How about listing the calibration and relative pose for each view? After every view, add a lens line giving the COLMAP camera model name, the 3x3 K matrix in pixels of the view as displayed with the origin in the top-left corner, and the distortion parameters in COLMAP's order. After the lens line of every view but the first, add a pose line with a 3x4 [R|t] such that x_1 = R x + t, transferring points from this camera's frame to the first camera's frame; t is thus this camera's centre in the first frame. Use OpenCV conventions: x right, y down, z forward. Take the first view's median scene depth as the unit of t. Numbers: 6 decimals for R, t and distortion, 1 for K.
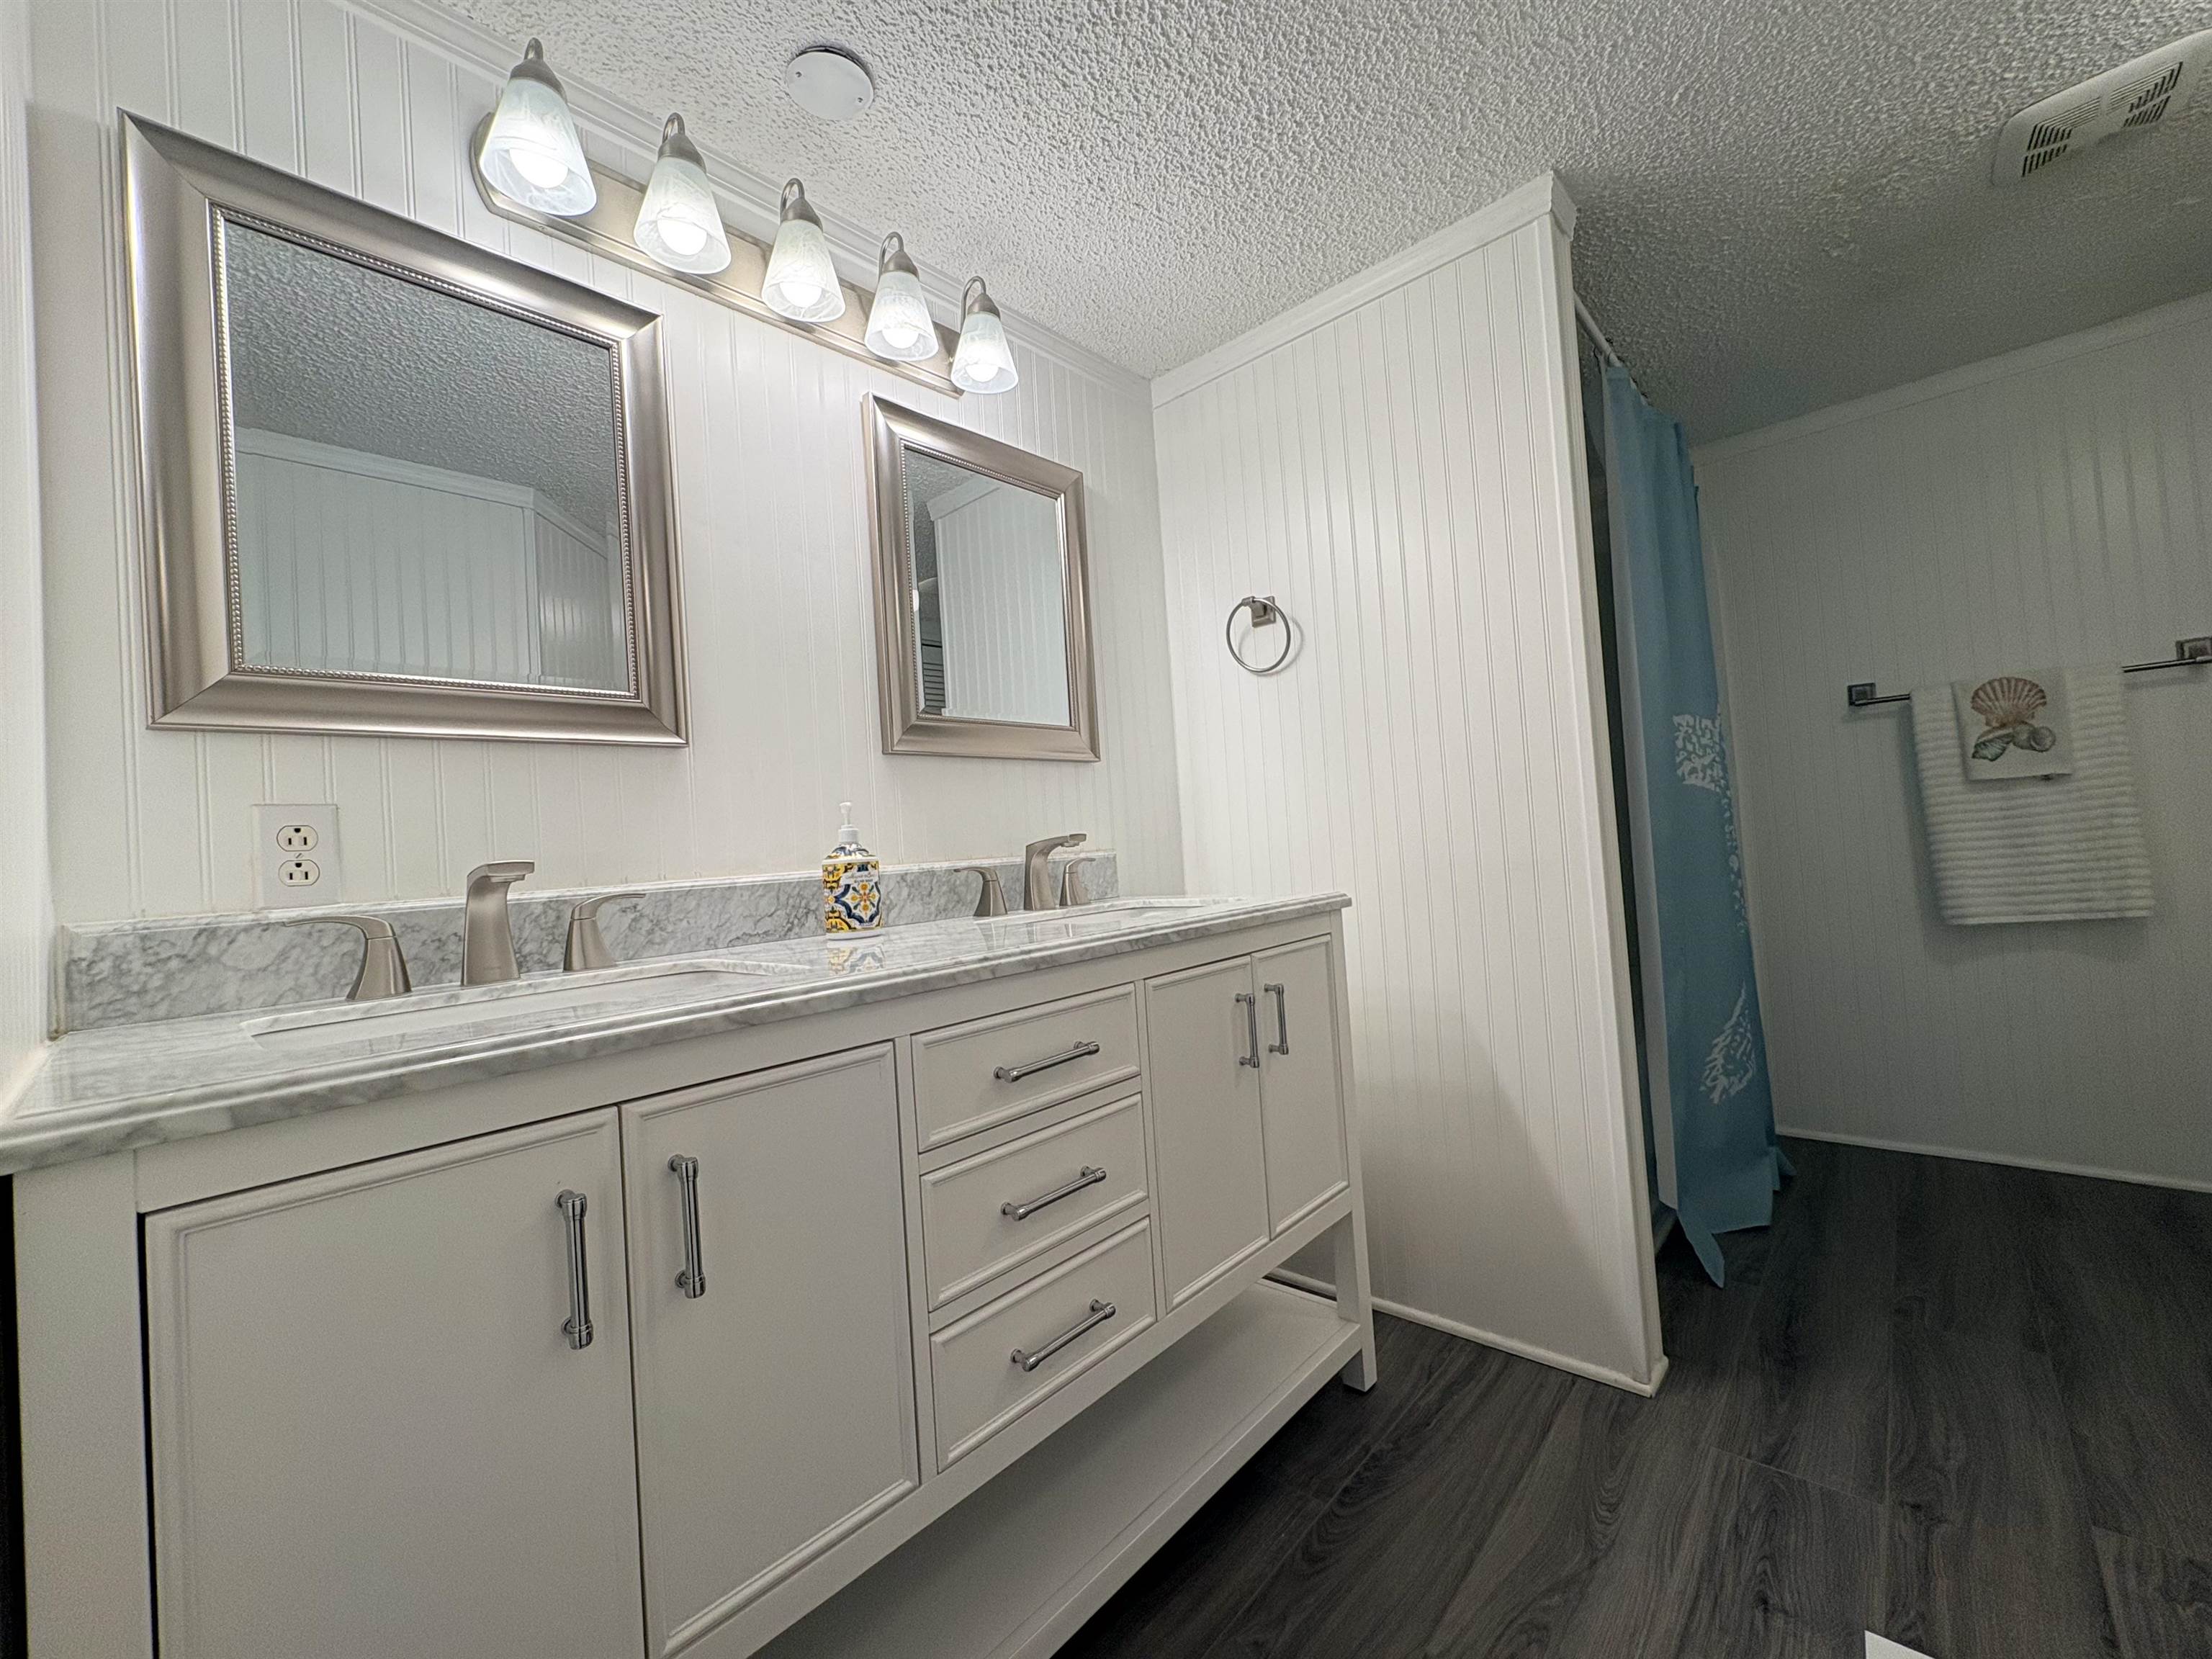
lens RADIAL K [[896.5, 0, 1106.0], [0, 896.5, 829.5], [0, 0, 1]] dist [-0.000984, 0.000022]
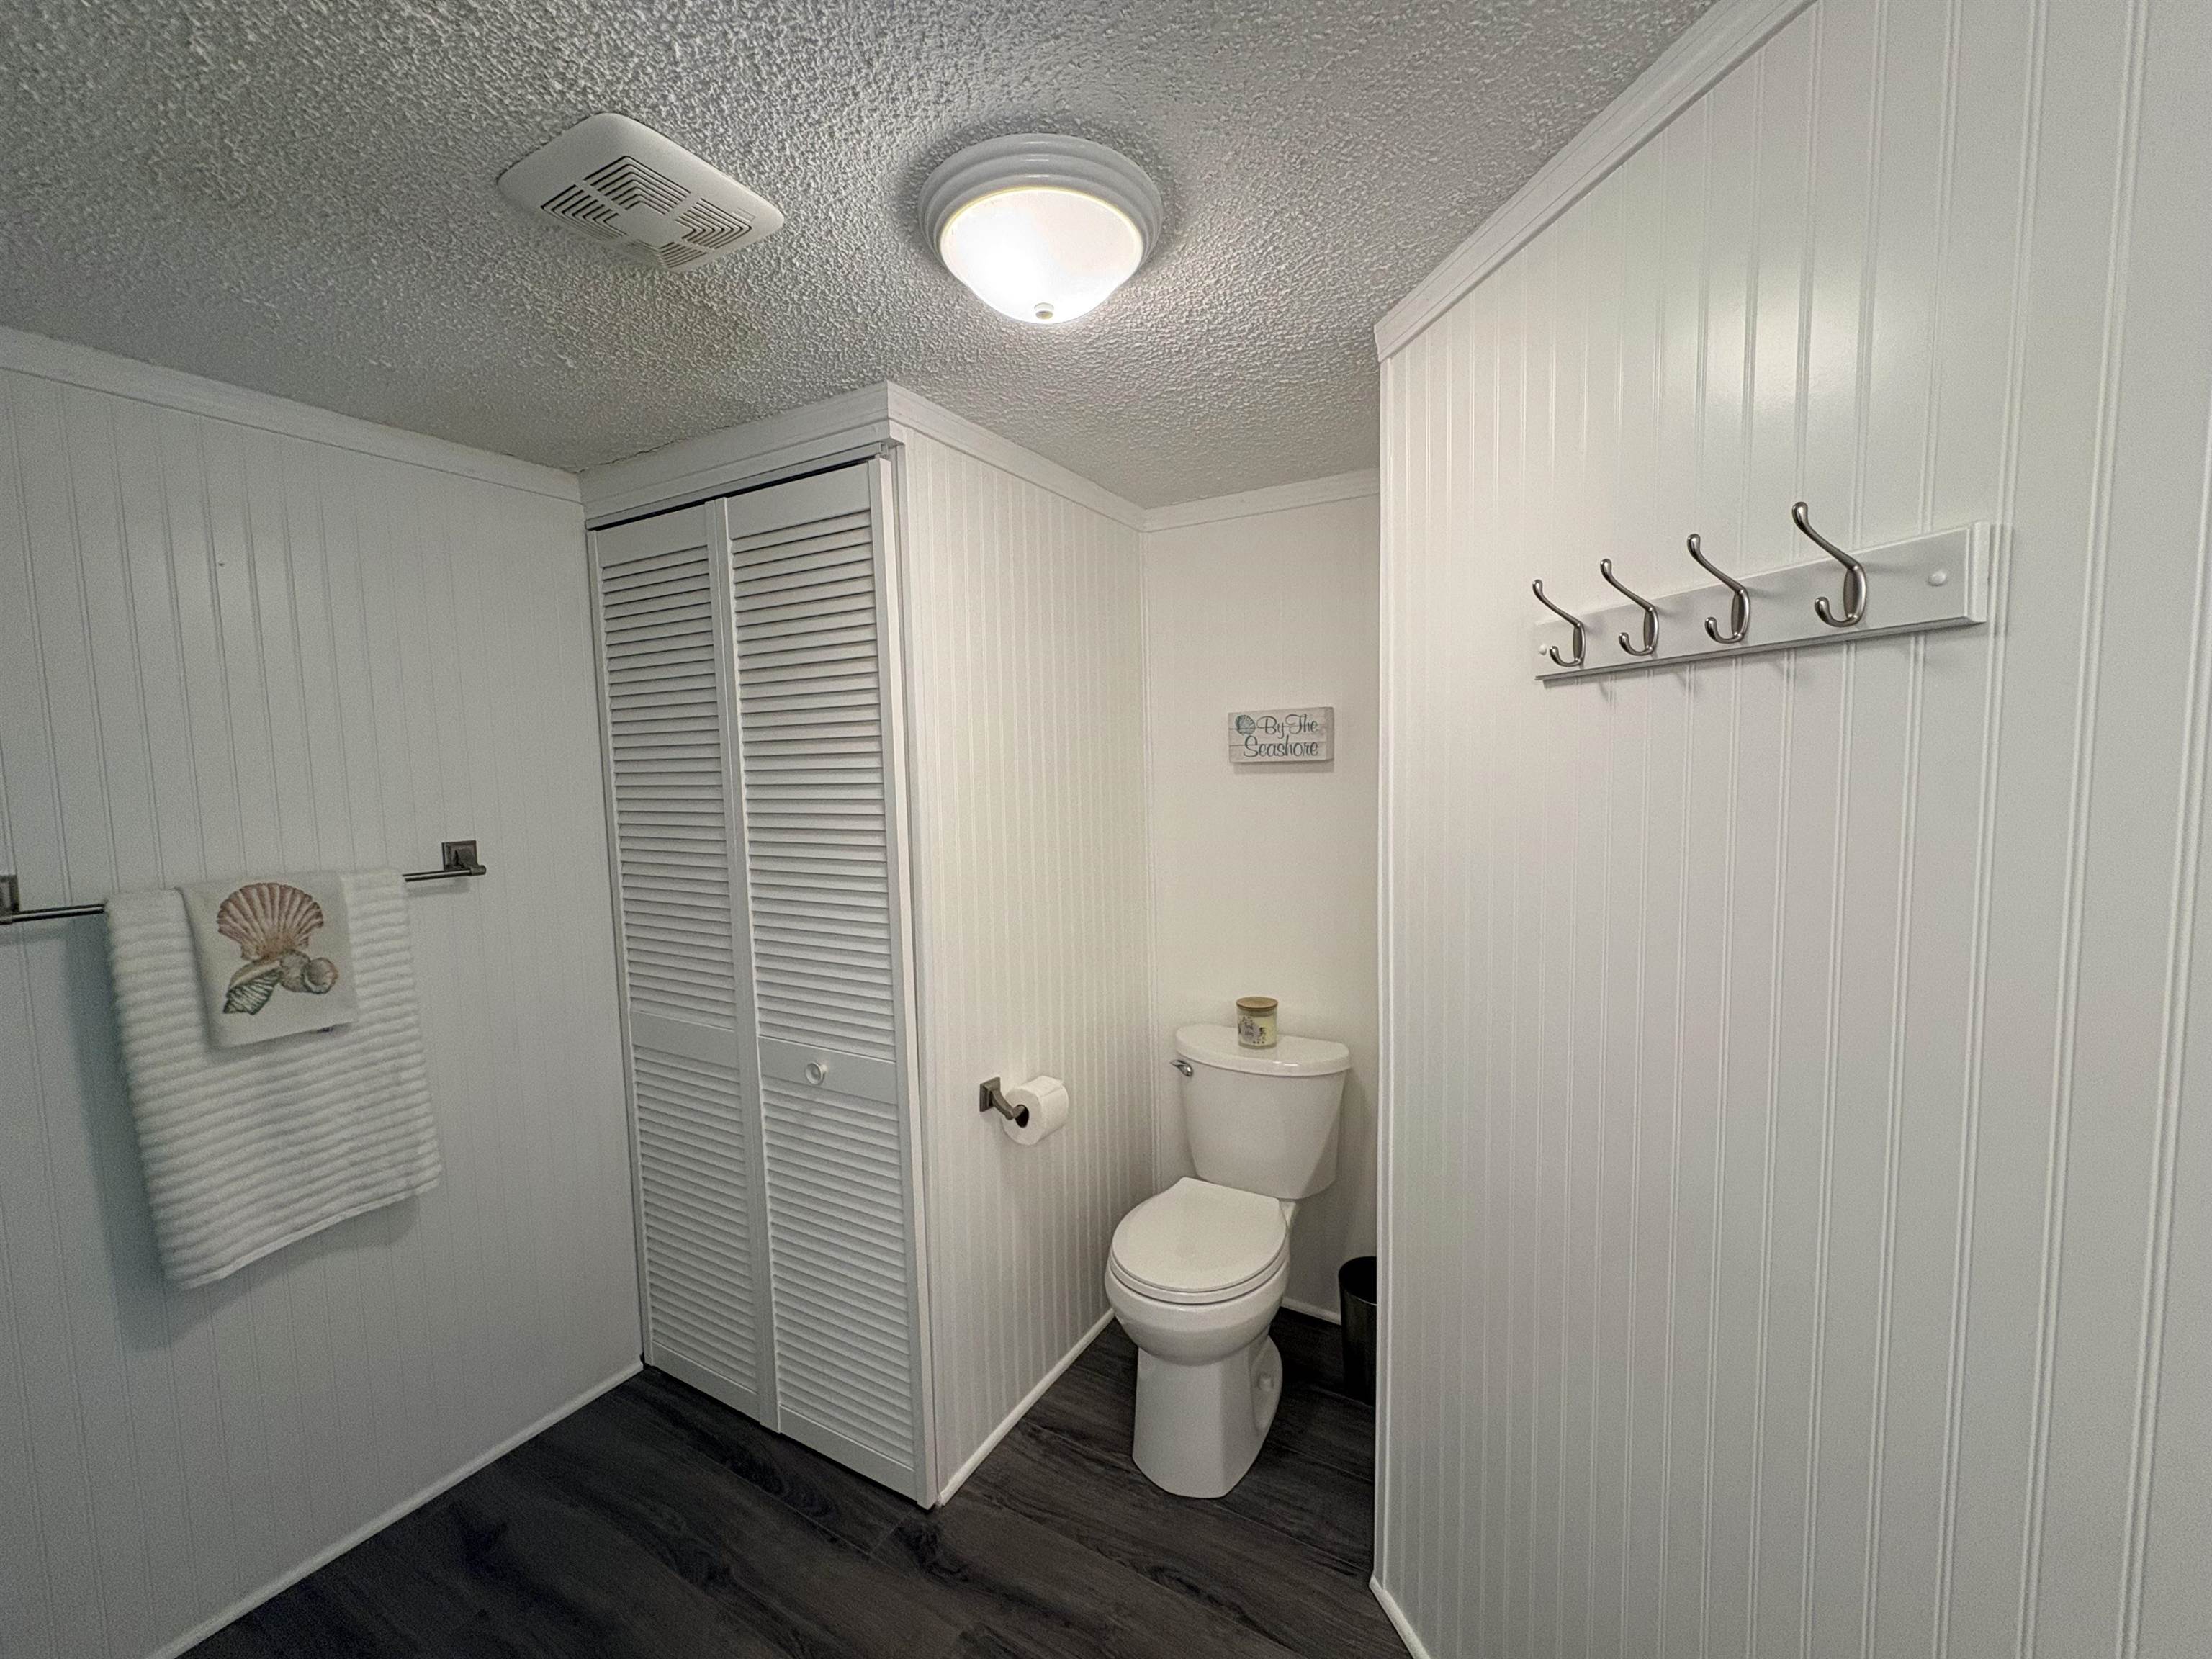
lens RADIAL K [[896.5, 0, 1106.0], [0, 896.5, 829.5], [0, 0, 1]] dist [-0.000984, 0.000022]
pose [[-0.218765, 0.000565, 0.975777, 0.228485], [0.015753, 0.999872, 0.002953, -0.202643], [-0.975650, 0.016018, -0.218746, 0.544060]]
